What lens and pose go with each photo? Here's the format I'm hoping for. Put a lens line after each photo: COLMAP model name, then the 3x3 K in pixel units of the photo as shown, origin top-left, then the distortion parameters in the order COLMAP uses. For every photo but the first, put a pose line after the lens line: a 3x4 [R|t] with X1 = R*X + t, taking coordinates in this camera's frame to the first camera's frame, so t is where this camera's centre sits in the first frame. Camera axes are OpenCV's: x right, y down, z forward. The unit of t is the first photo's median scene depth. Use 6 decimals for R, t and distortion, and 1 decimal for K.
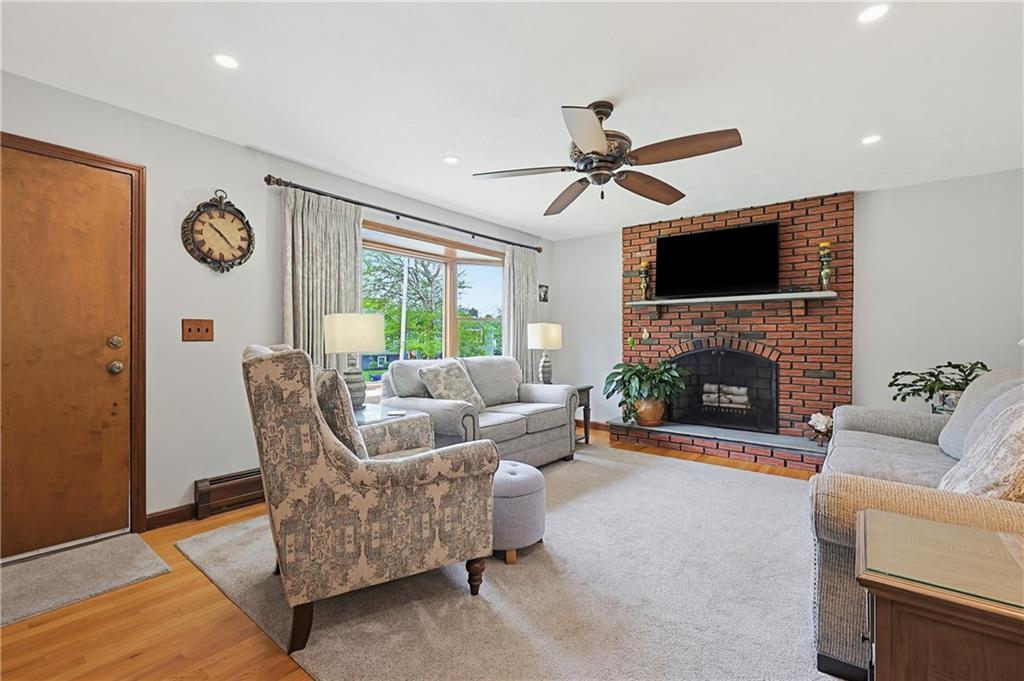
lens RADIAL K [[442.1, 0, 491.1], [0, 442.1, 339.4], [0, 0, 1]] dist [-0.001475, 0.000512]
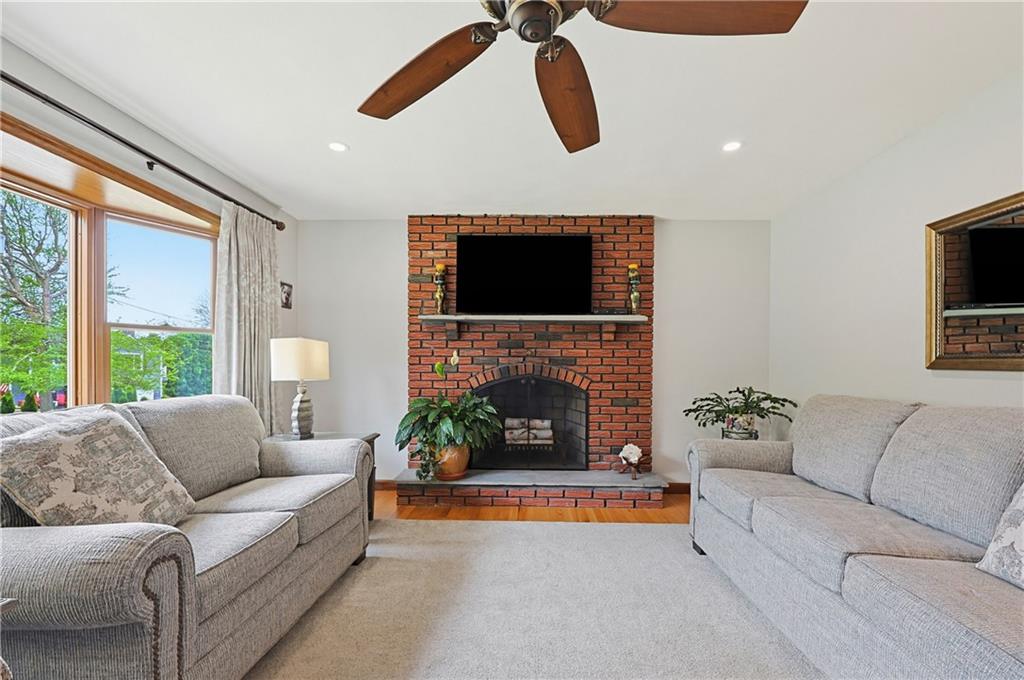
lens RADIAL K [[444.5, 0, 515.3], [0, 444.5, 370.0], [0, 0, 1]] dist [0.001580, 0.000390]
pose [[0.778224, -0.003106, 0.627980, -0.042073], [-0.001864, 0.999972, 0.007255, 0.002055], [-0.627984, -0.006816, 0.778196, 0.380318]]
